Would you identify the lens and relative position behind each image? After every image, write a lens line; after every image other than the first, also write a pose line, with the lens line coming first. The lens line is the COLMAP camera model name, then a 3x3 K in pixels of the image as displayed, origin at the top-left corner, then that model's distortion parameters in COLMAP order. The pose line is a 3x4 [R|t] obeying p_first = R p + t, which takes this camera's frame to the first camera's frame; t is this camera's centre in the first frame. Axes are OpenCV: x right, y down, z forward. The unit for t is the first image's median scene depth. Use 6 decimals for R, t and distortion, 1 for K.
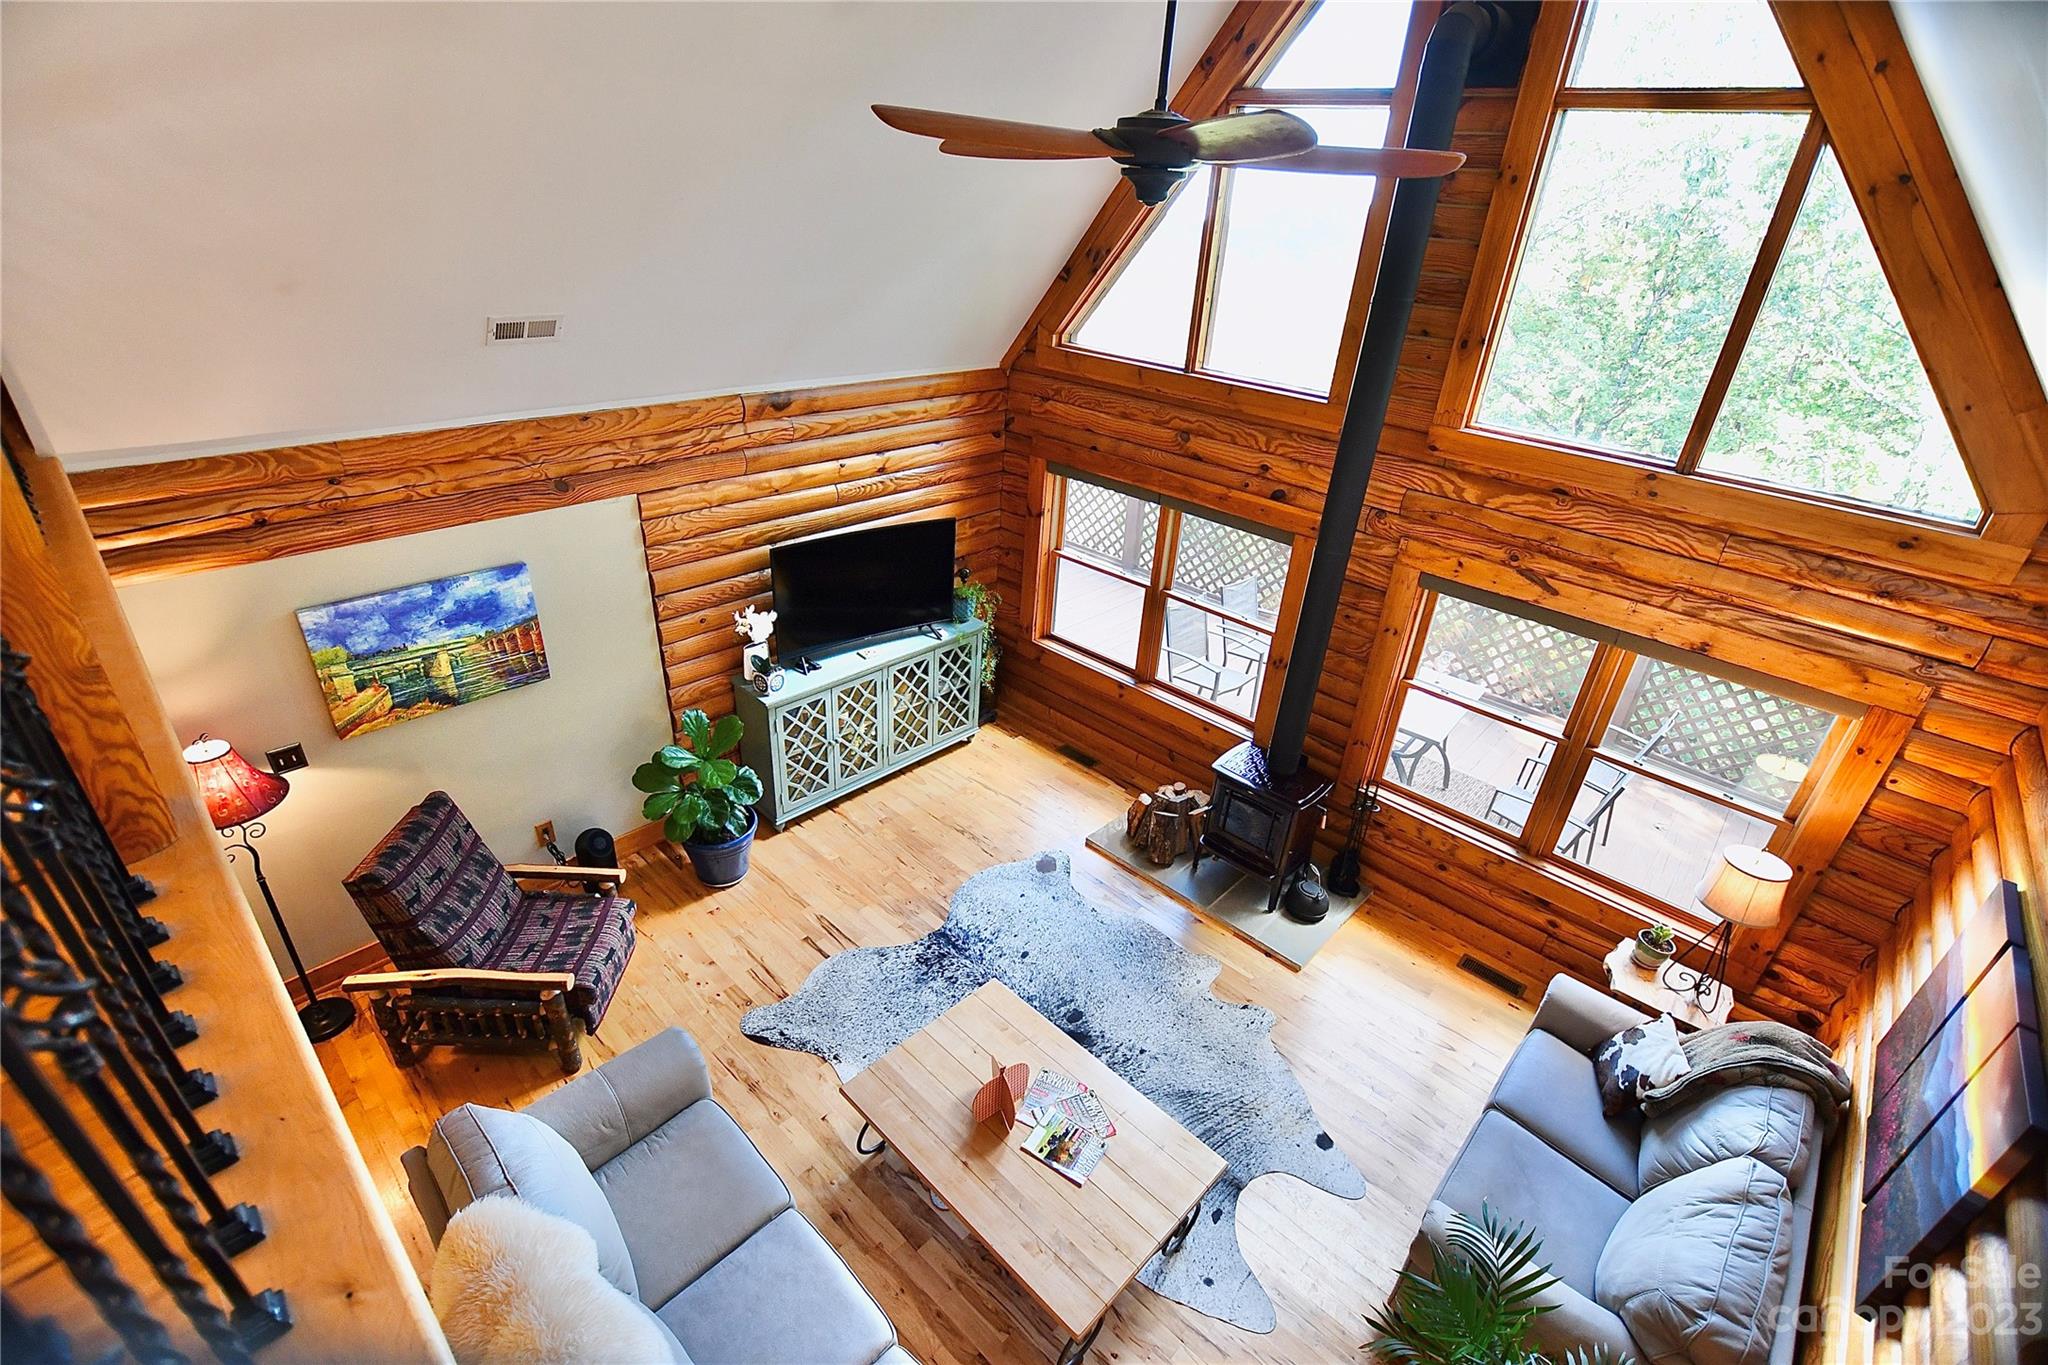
lens RADIAL K [[898.7, 0, 1026.4], [0, 898.7, 688.8], [0, 0, 1]] dist [-0.020162, 0.001724]
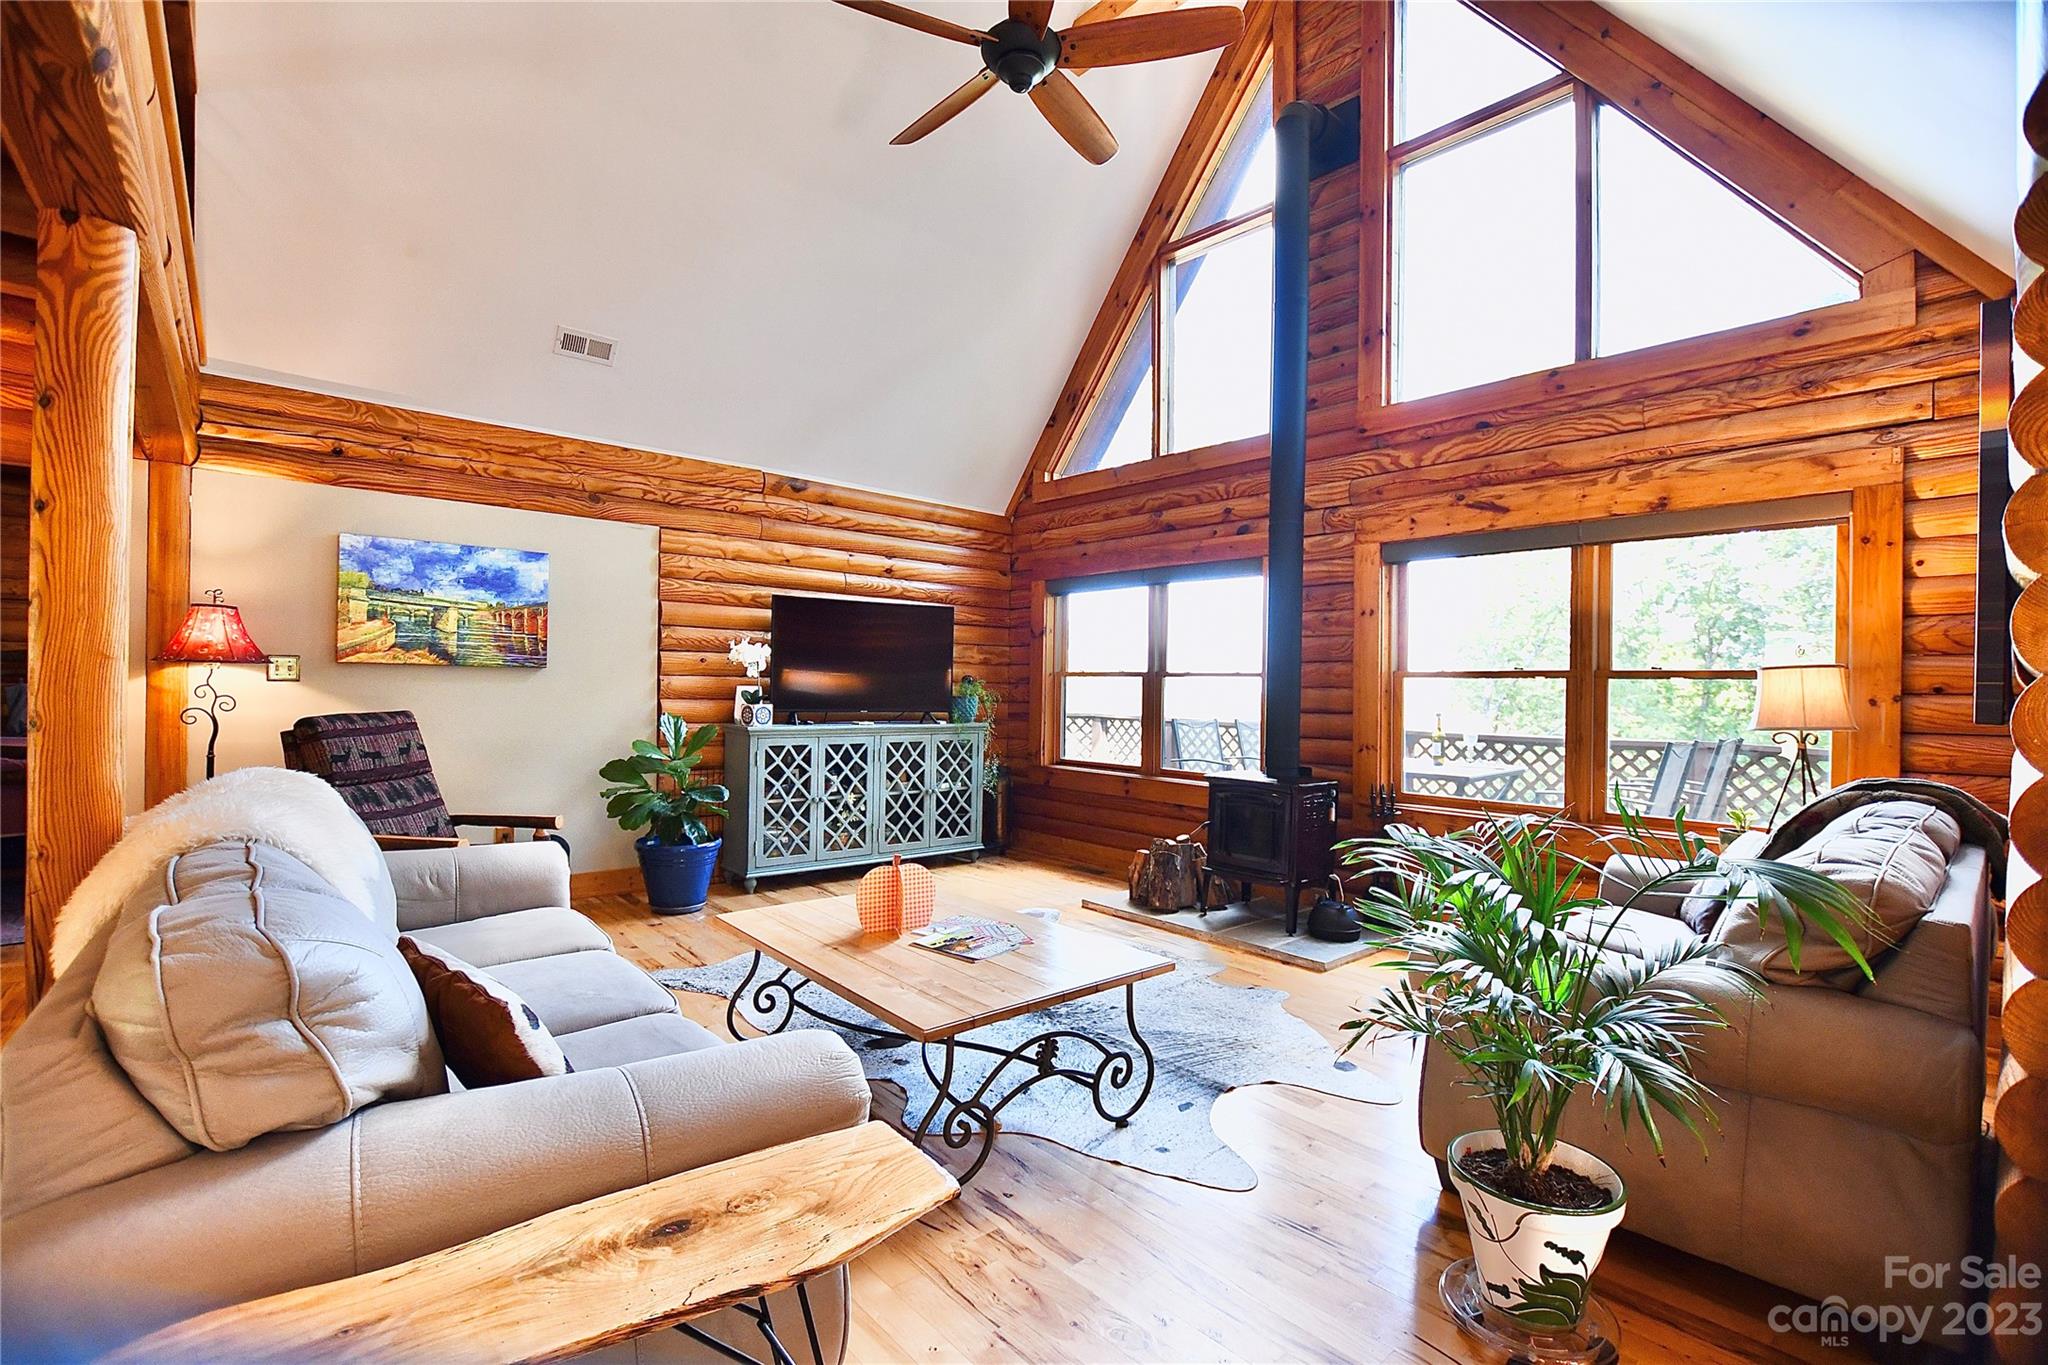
lens RADIAL K [[898.7, 0, 1025.4], [0, 898.7, 685.0], [0, 0, 1]] dist [-0.020162, 0.001724]
pose [[0.993805, -0.045663, -0.101322, 0.129457], [-0.008642, 0.877180, -0.480084, 0.476752], [0.110800, 0.477985, 0.871351, 0.139776]]
